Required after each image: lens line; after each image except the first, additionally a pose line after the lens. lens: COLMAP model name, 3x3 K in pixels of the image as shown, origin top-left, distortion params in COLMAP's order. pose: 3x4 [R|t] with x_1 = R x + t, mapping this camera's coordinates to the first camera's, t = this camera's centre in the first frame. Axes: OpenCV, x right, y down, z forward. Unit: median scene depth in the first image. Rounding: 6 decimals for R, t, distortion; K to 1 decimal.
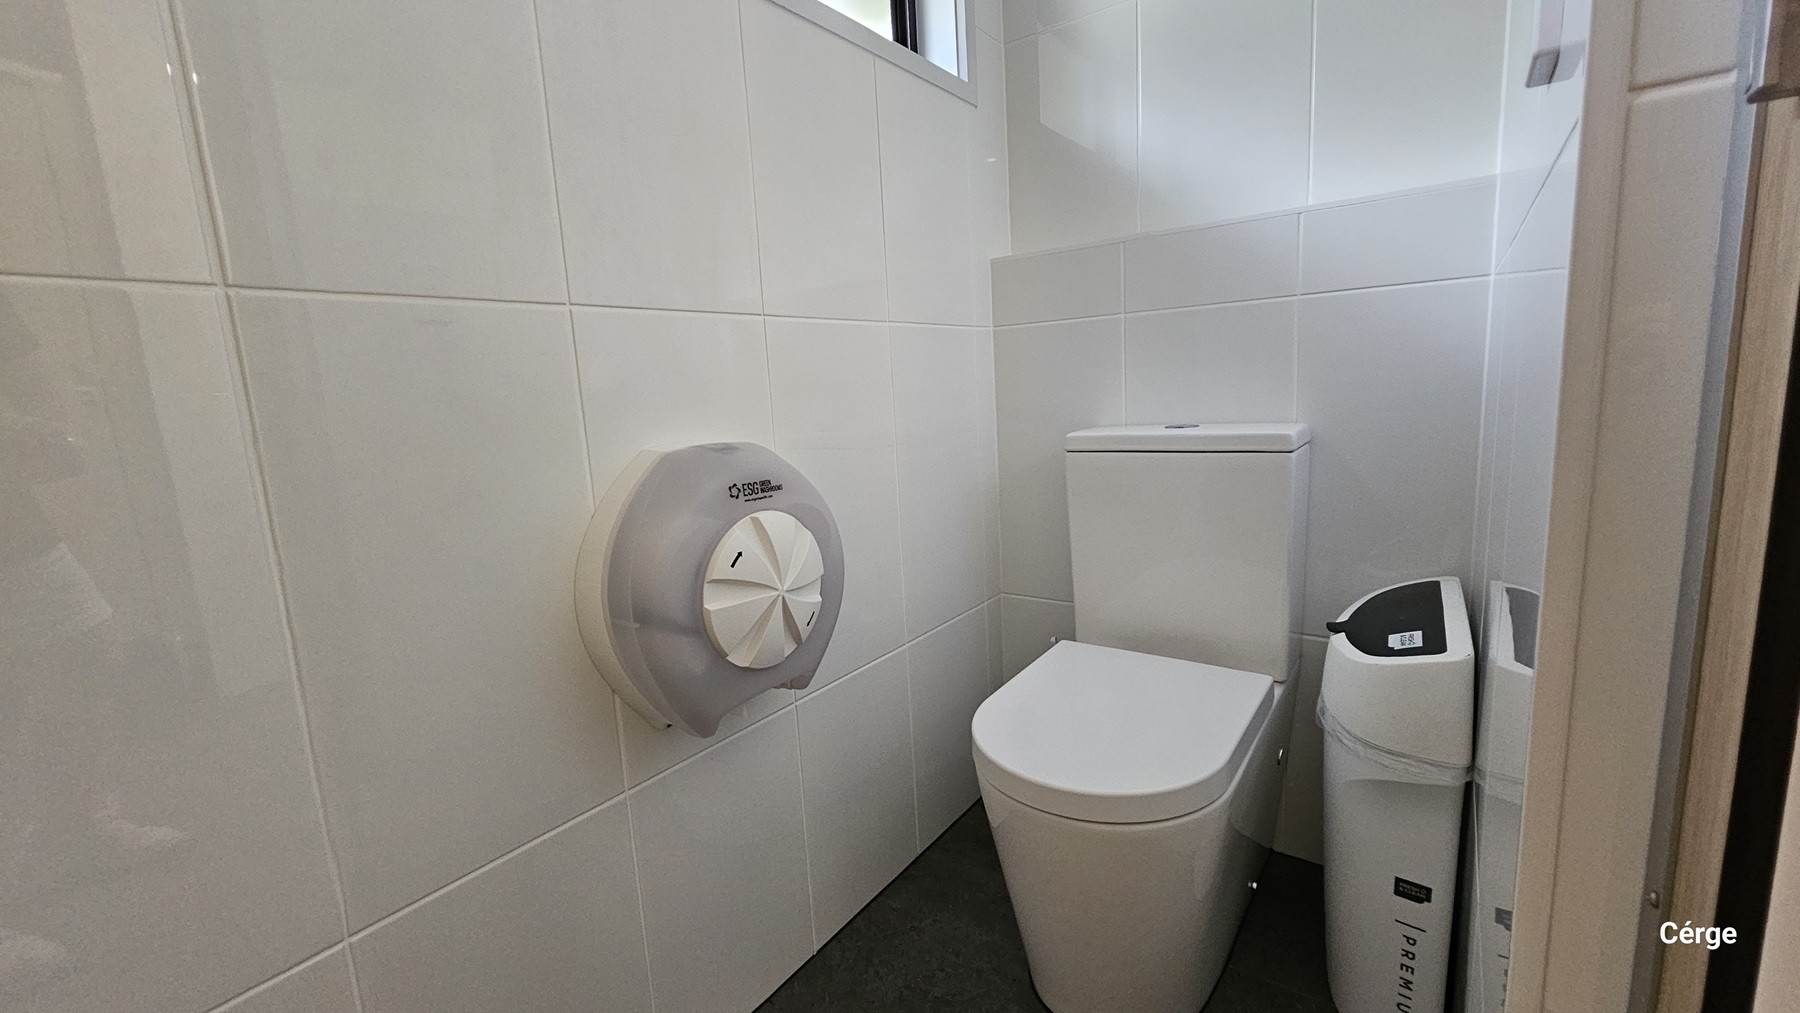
lens RADIAL K [[734.4, 0, 893.0], [0, 734.4, 502.5], [0, 0, 1]] dist [-0.002060, 0.000166]
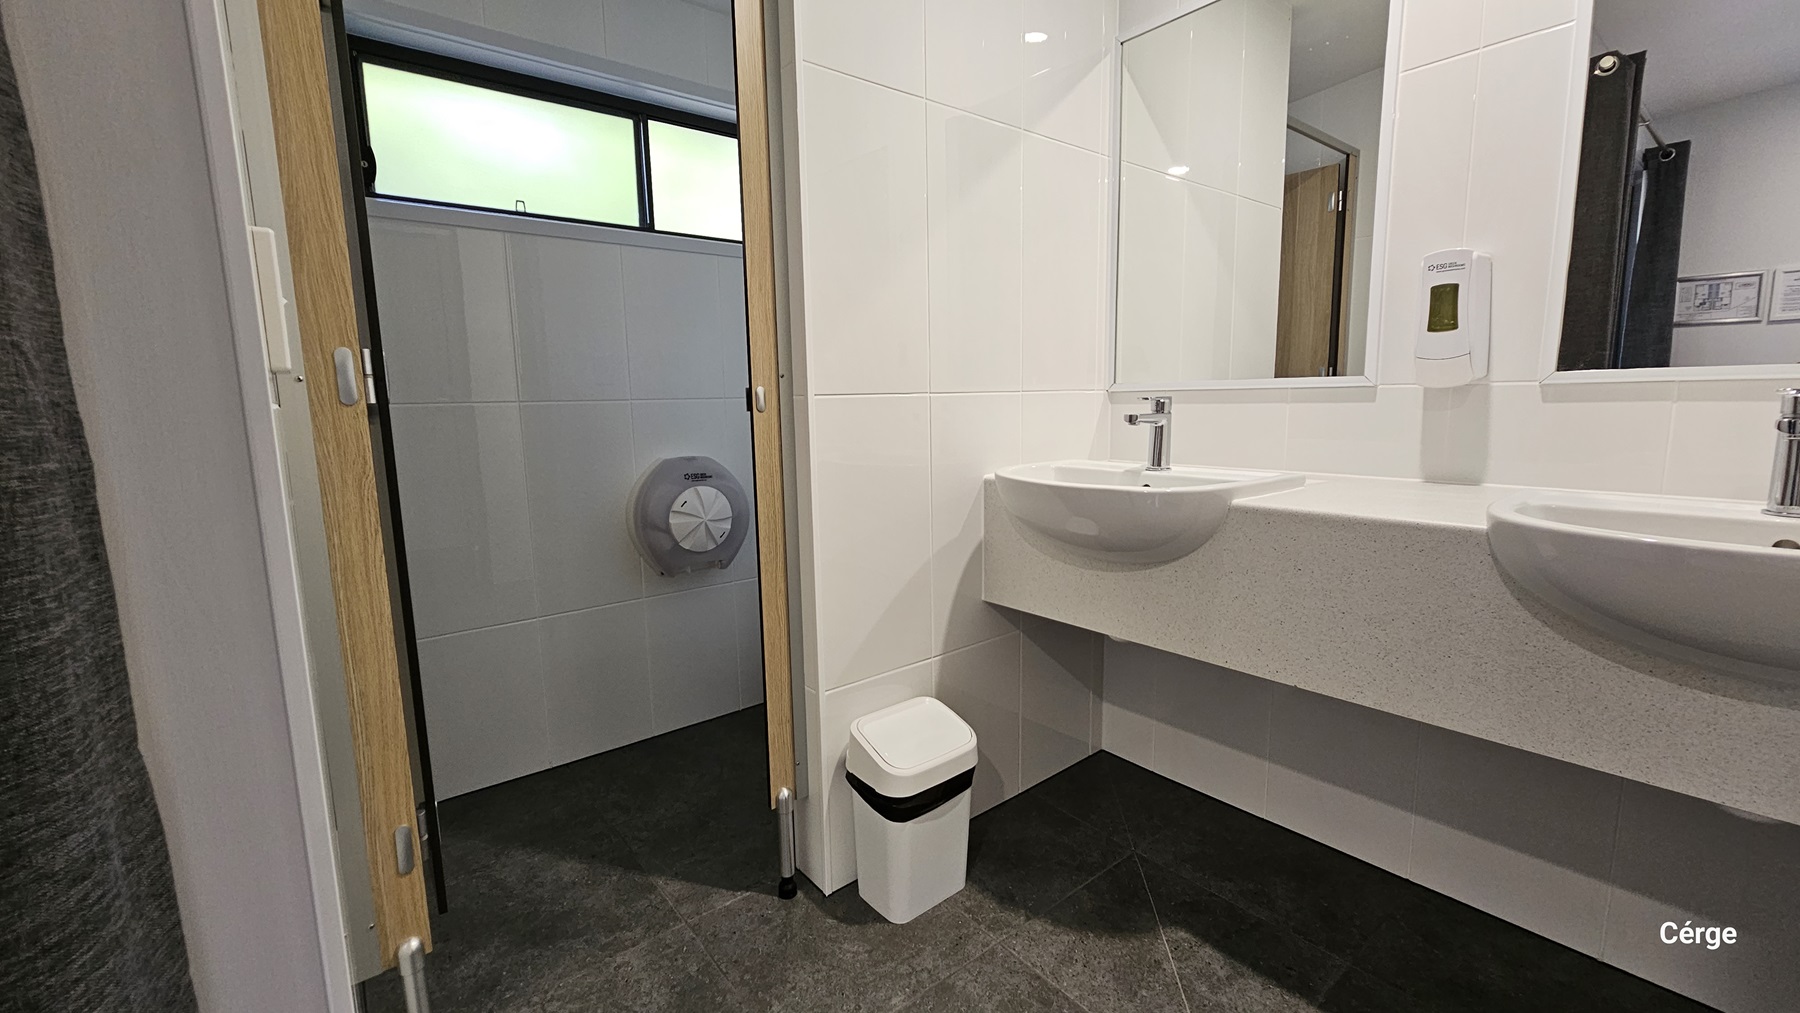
lens RADIAL K [[734.4, 0, 893.0], [0, 734.4, 502.5], [0, 0, 1]] dist [-0.002060, 0.000166]
pose [[0.968434, 0.066616, -0.240203, 1.051007], [-0.067864, 0.997690, 0.003082, 0.016235], [0.239854, 0.013316, 0.970718, -1.221357]]
